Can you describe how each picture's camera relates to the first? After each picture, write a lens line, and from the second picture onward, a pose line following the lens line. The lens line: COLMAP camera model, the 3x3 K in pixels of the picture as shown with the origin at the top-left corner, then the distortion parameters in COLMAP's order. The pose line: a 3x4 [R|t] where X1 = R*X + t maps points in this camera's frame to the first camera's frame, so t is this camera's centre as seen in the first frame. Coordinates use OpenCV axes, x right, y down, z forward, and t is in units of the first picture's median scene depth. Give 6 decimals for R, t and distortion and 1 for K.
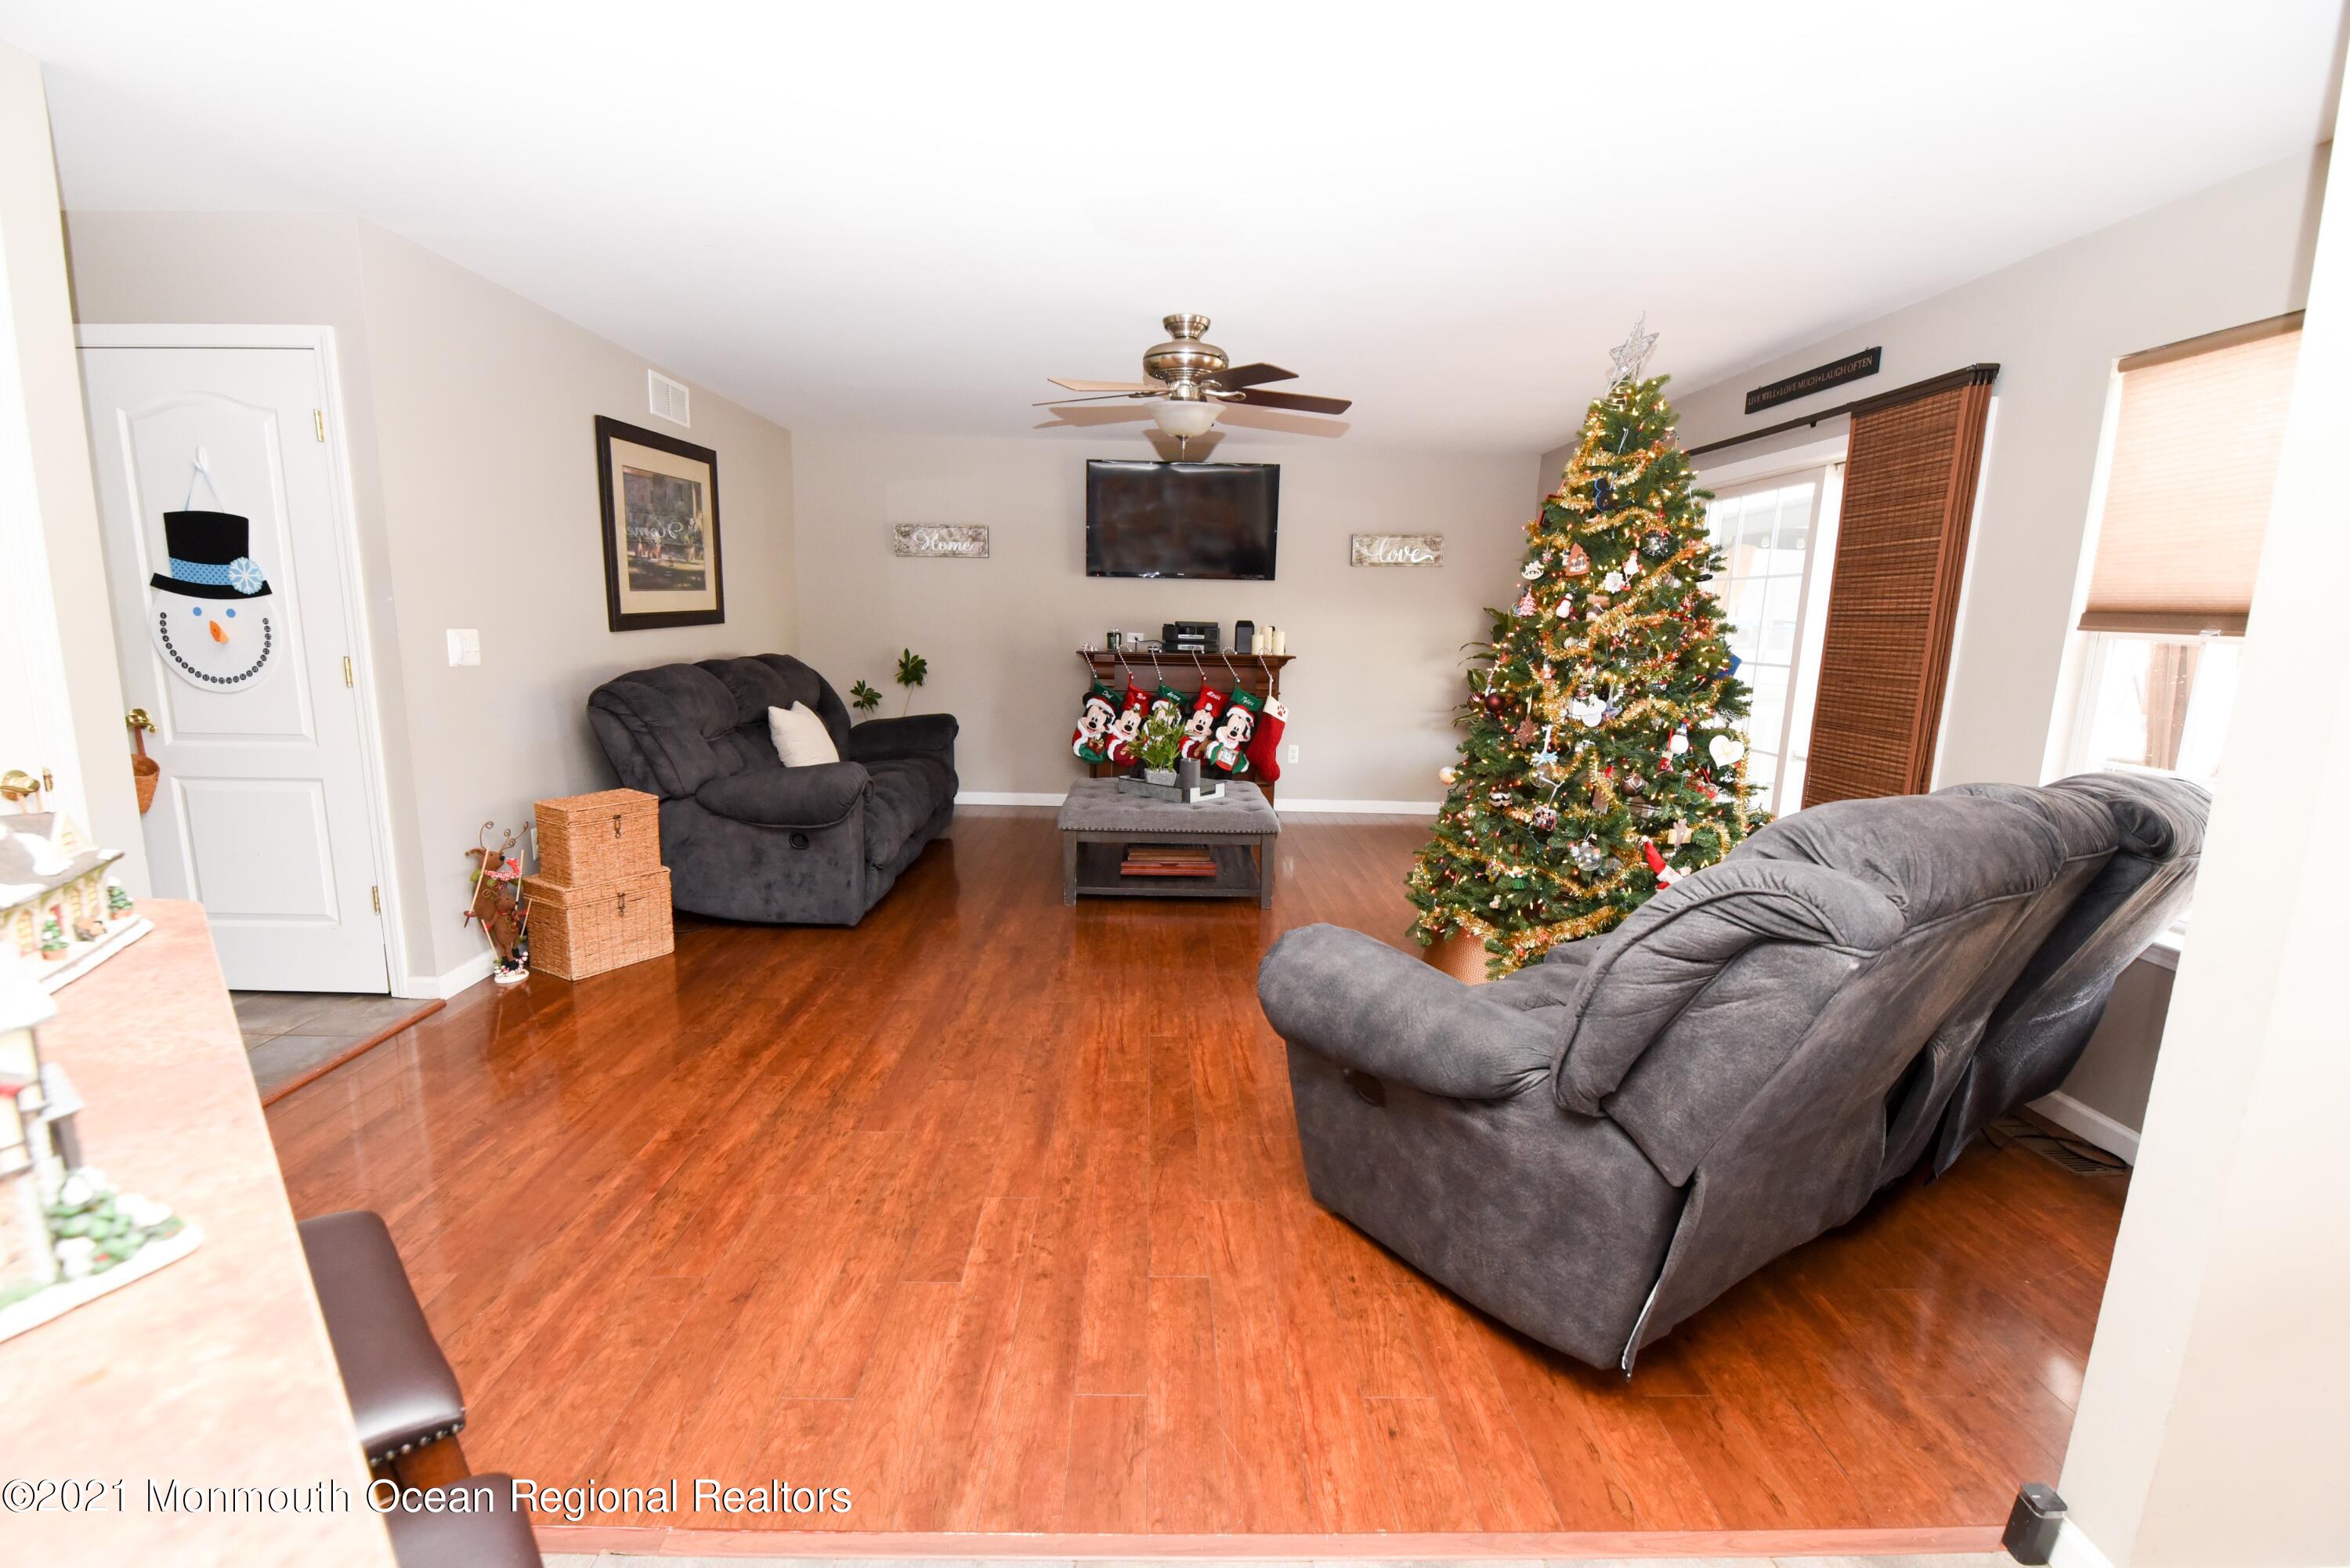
lens RADIAL K [[1024.2, 0, 1164.4], [0, 1024.2, 799.2], [0, 0, 1]] dist [-0.009376, -0.006492]
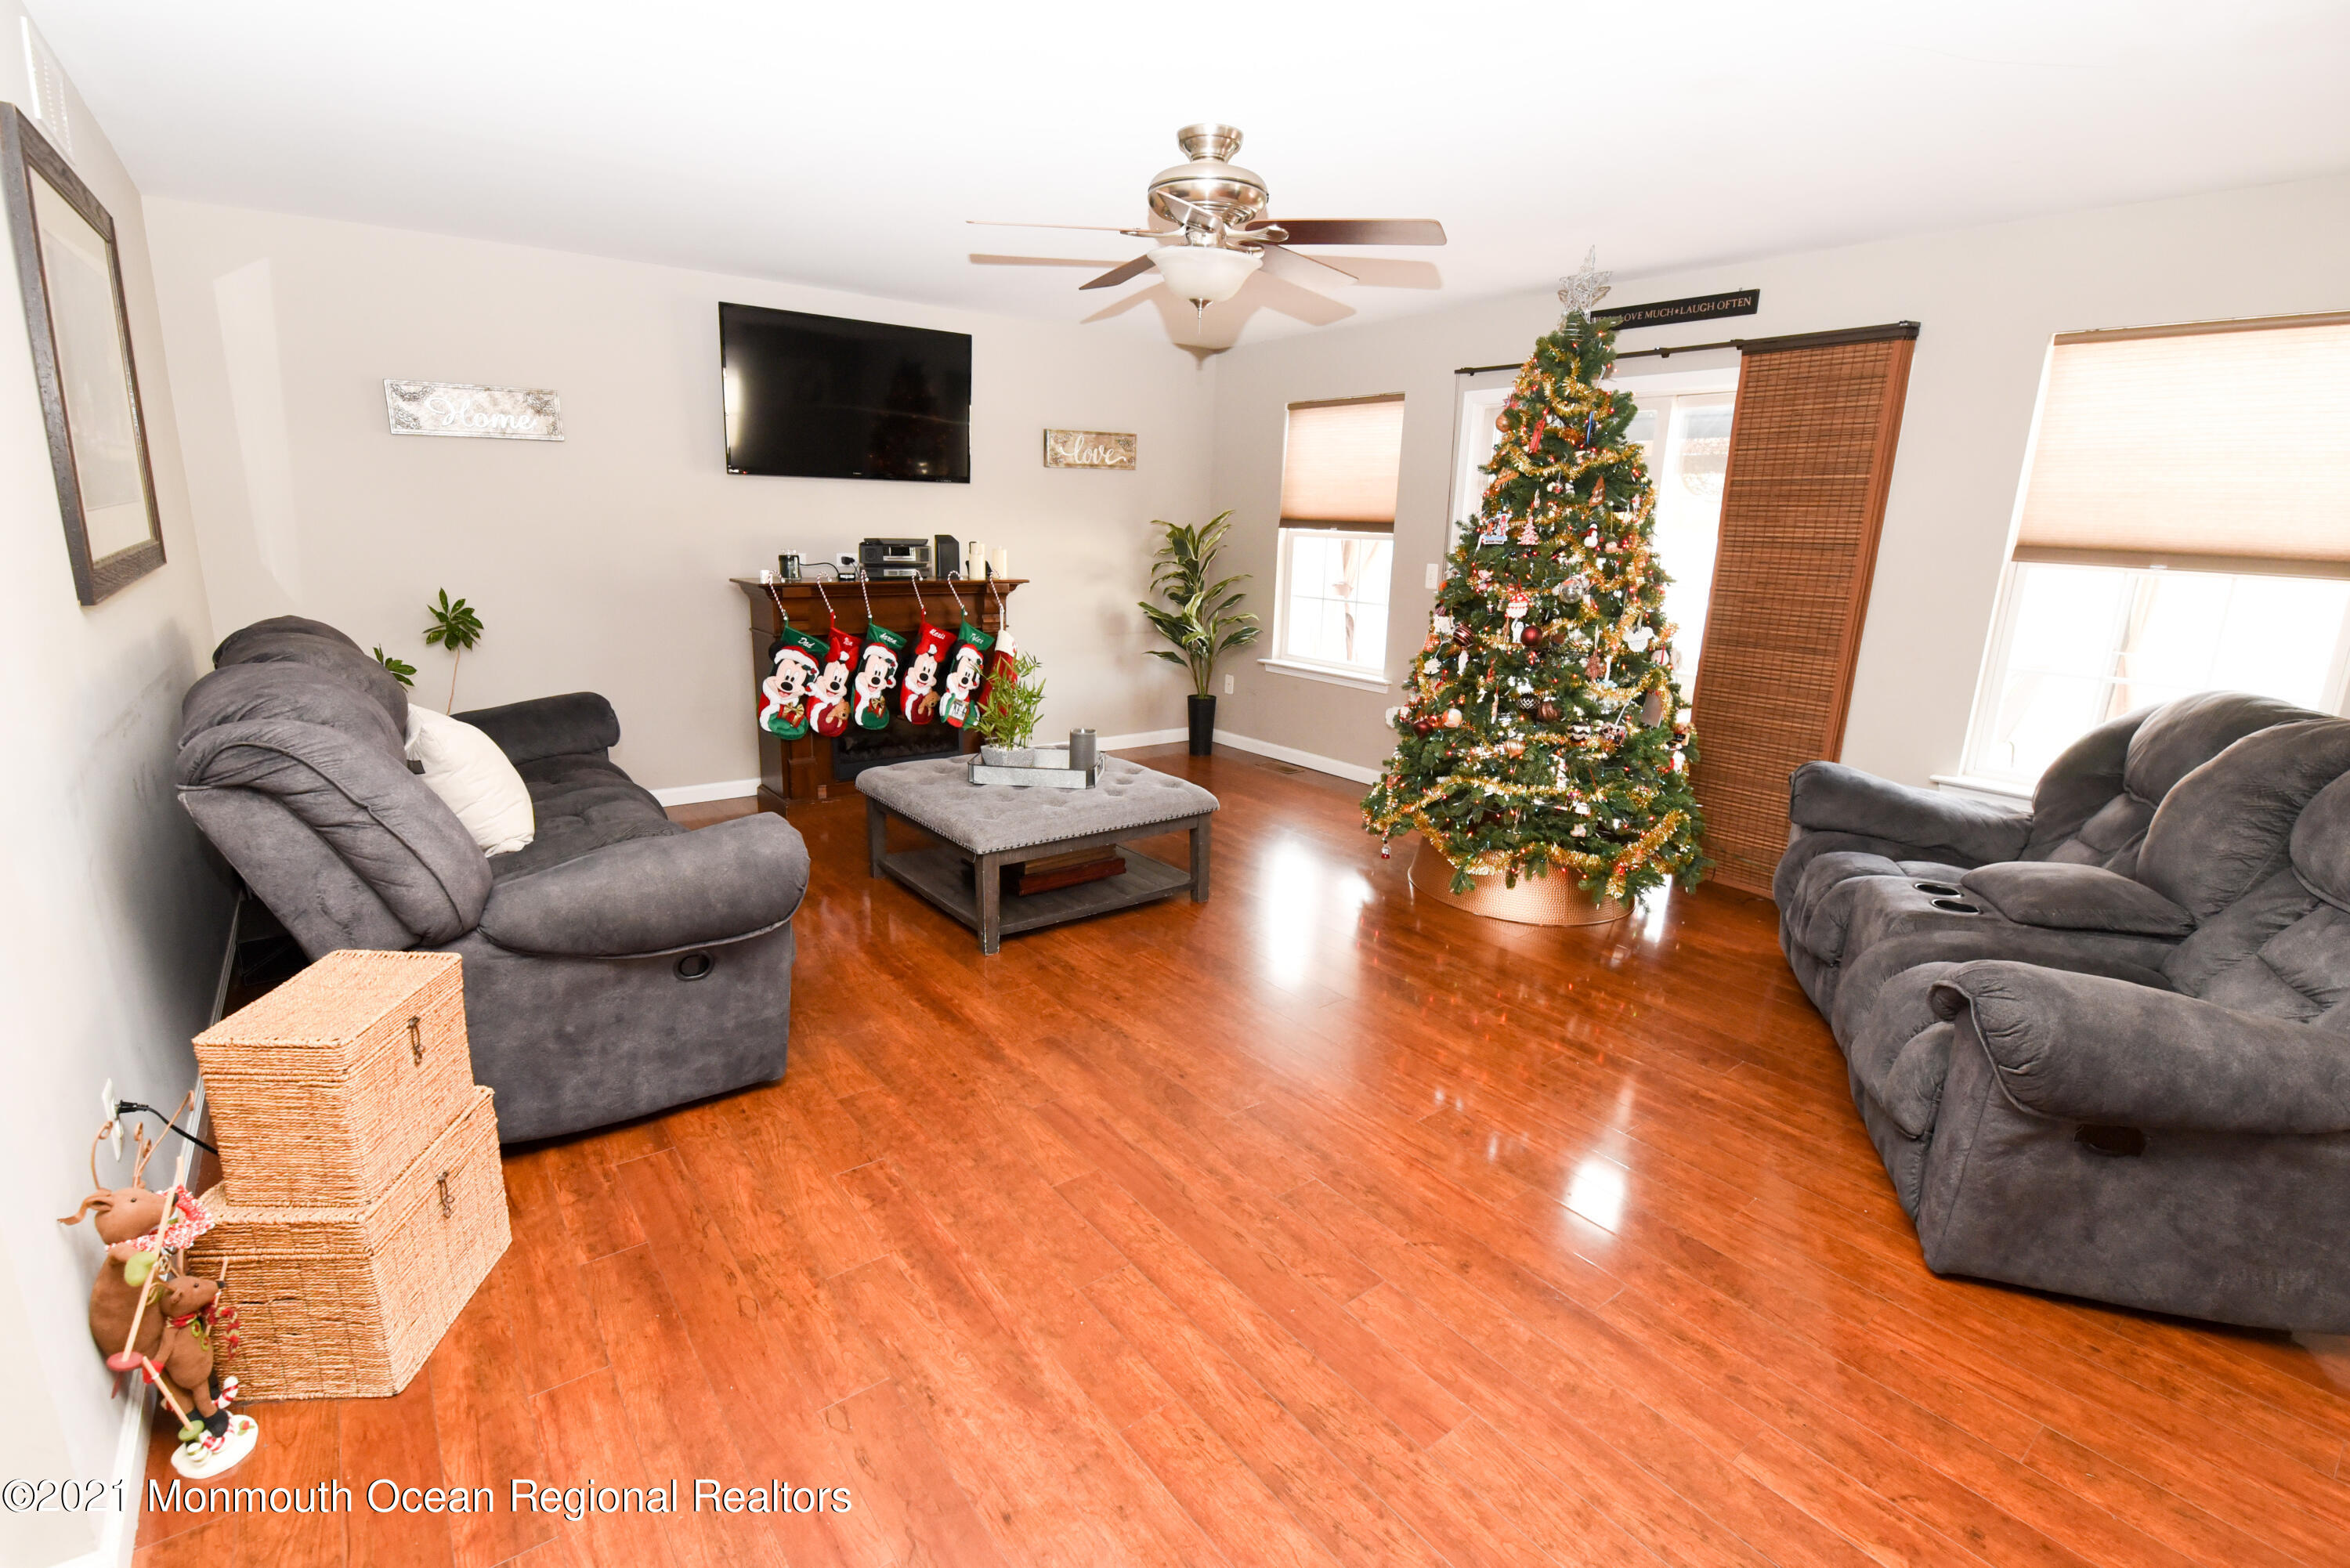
lens RADIAL K [[1072.2, 0, 1175.0], [0, 1072.2, 784.0], [0, 0, 1]] dist [-0.003027, -0.011507]
pose [[0.811197, -0.142755, 0.567080, -0.504217], [0.097573, 0.989193, 0.109441, -0.106653], [-0.576575, -0.033446, 0.816359, 0.400571]]
